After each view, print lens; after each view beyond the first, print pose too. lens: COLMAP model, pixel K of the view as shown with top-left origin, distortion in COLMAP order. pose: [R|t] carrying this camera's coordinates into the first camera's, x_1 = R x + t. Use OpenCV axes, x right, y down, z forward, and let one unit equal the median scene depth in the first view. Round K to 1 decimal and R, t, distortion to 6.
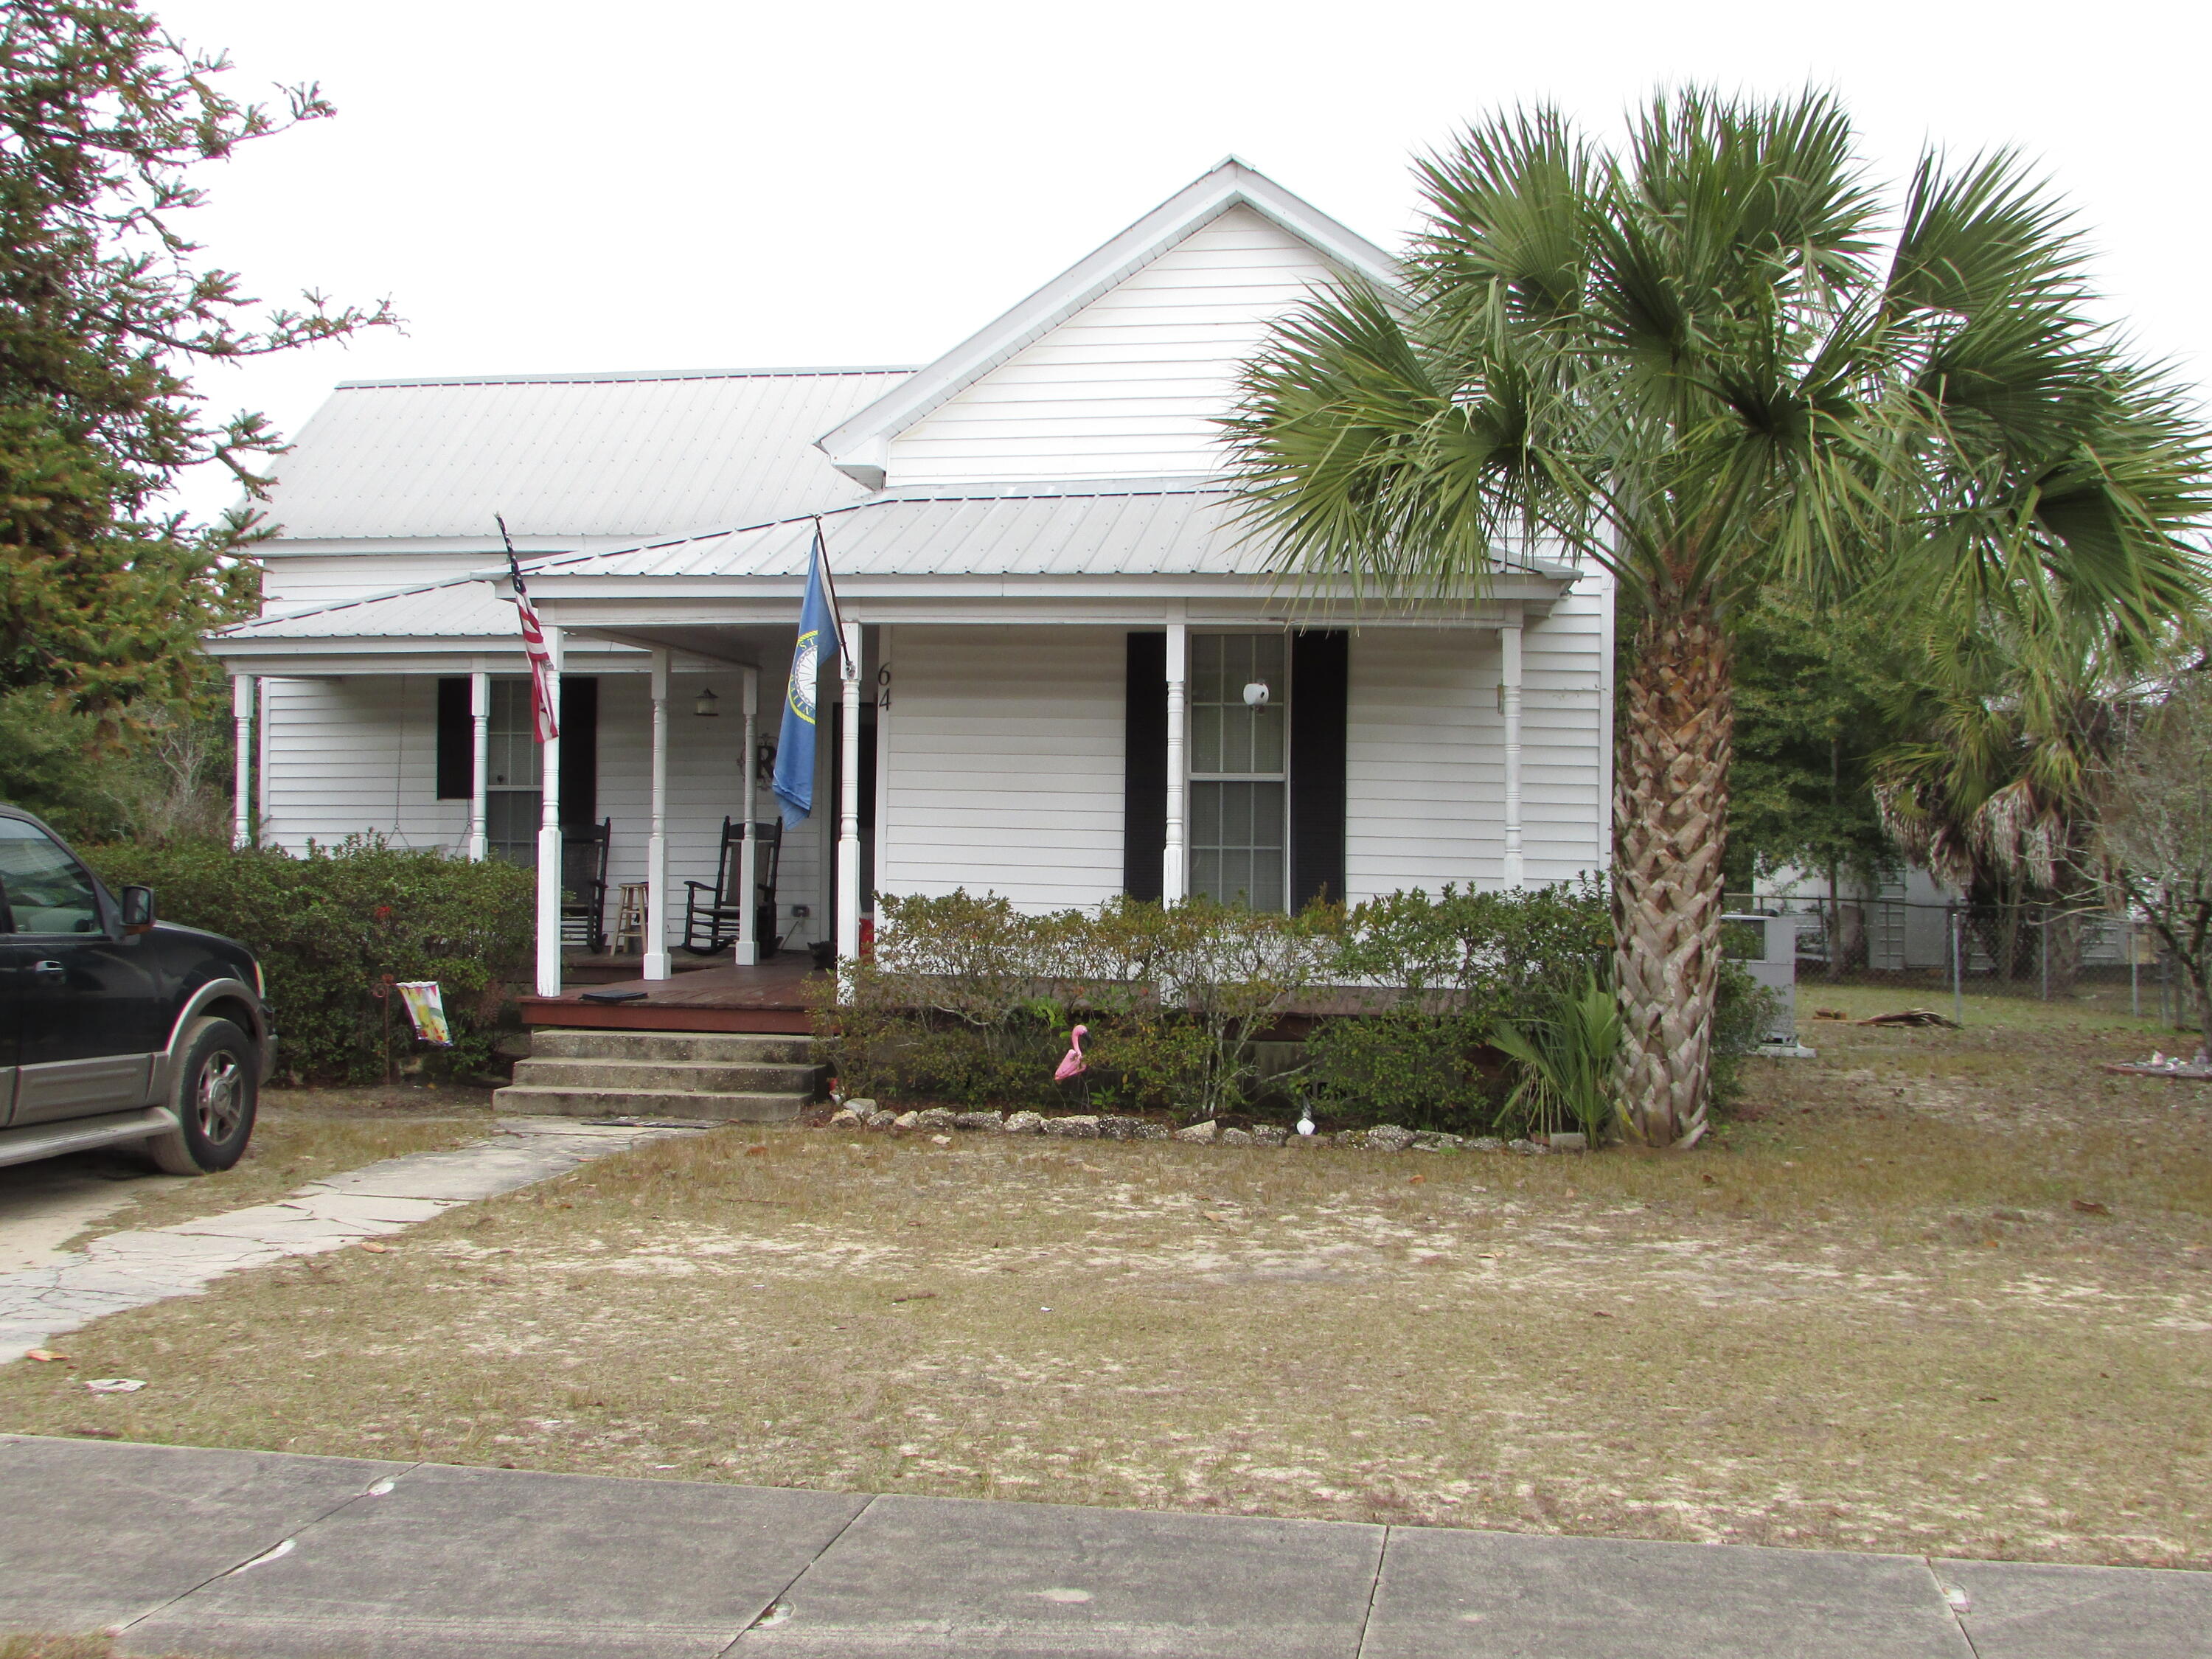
lens RADIAL K [[2509.8, 0, 1106.0], [0, 2509.8, 829.5], [0, 0, 1]] dist [0.028729, -0.224306]
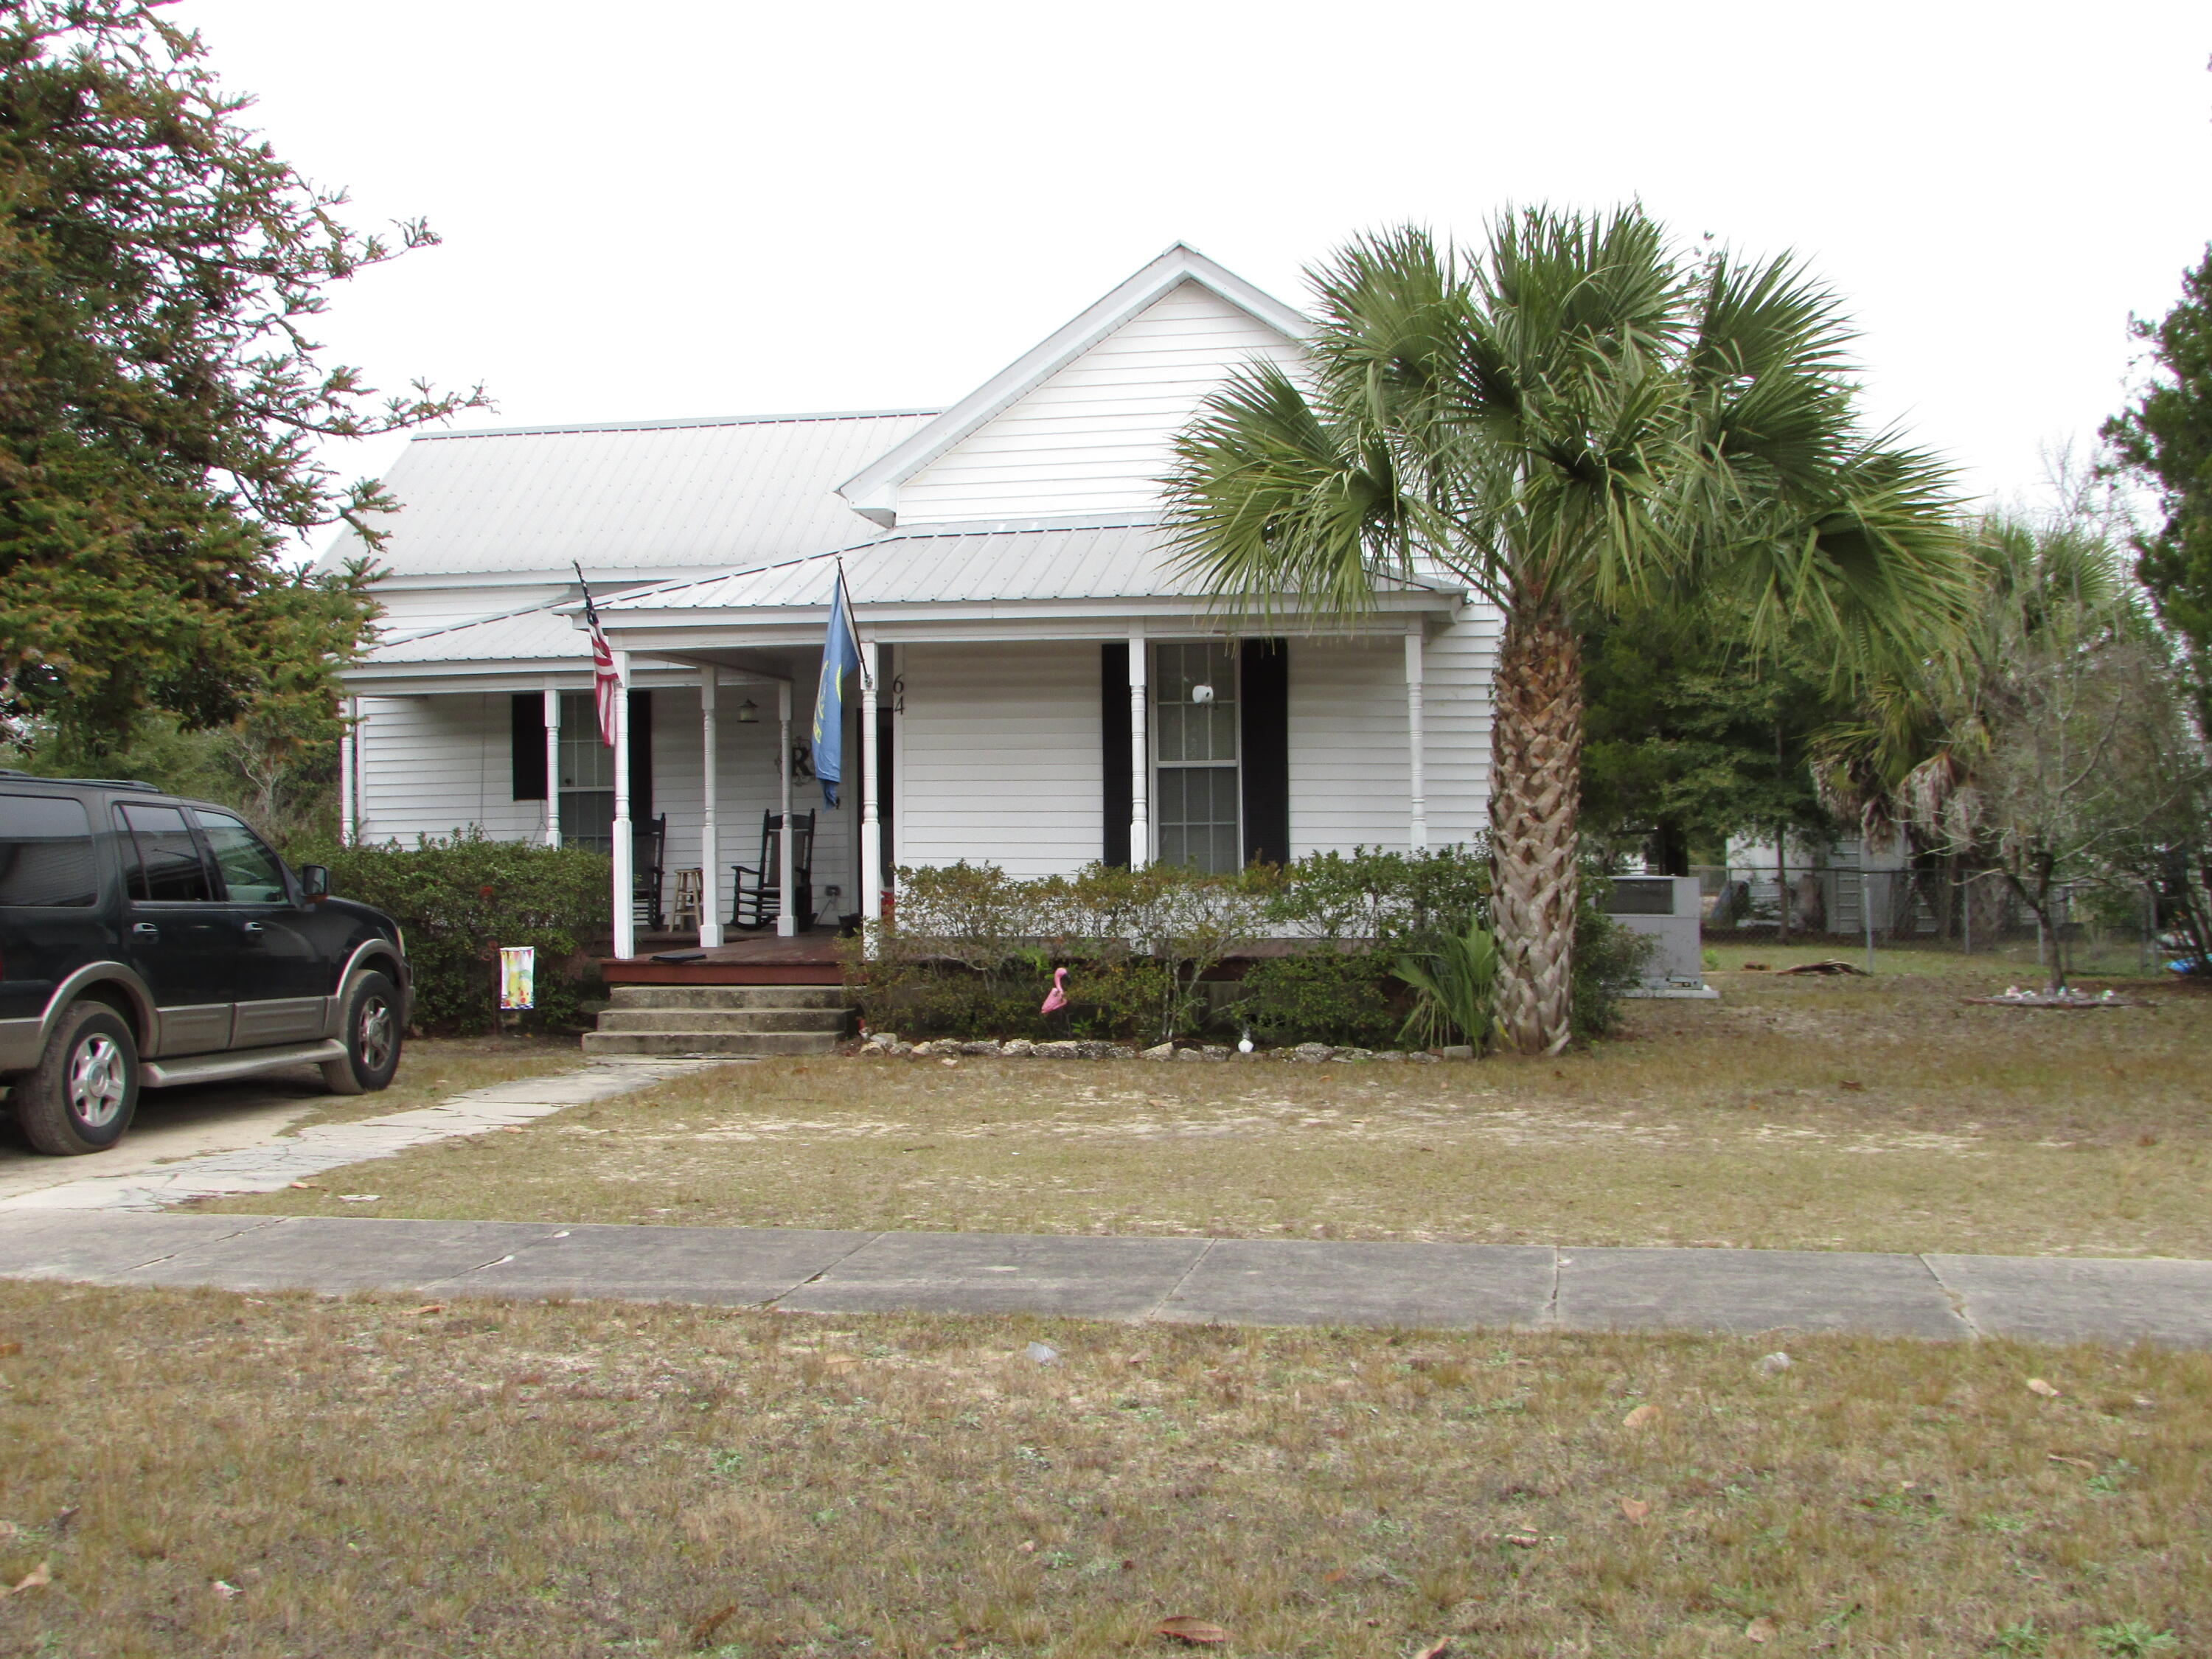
lens RADIAL K [[2509.8, 0, 1106.0], [0, 2509.8, 829.5], [0, 0, 1]] dist [0.028729, -0.224306]
pose [[0.999669, -0.022047, -0.013225, 0.028685], [0.022062, 0.999756, 0.000984, 0.009403], [0.013200, -0.001275, 0.999912, -0.220691]]
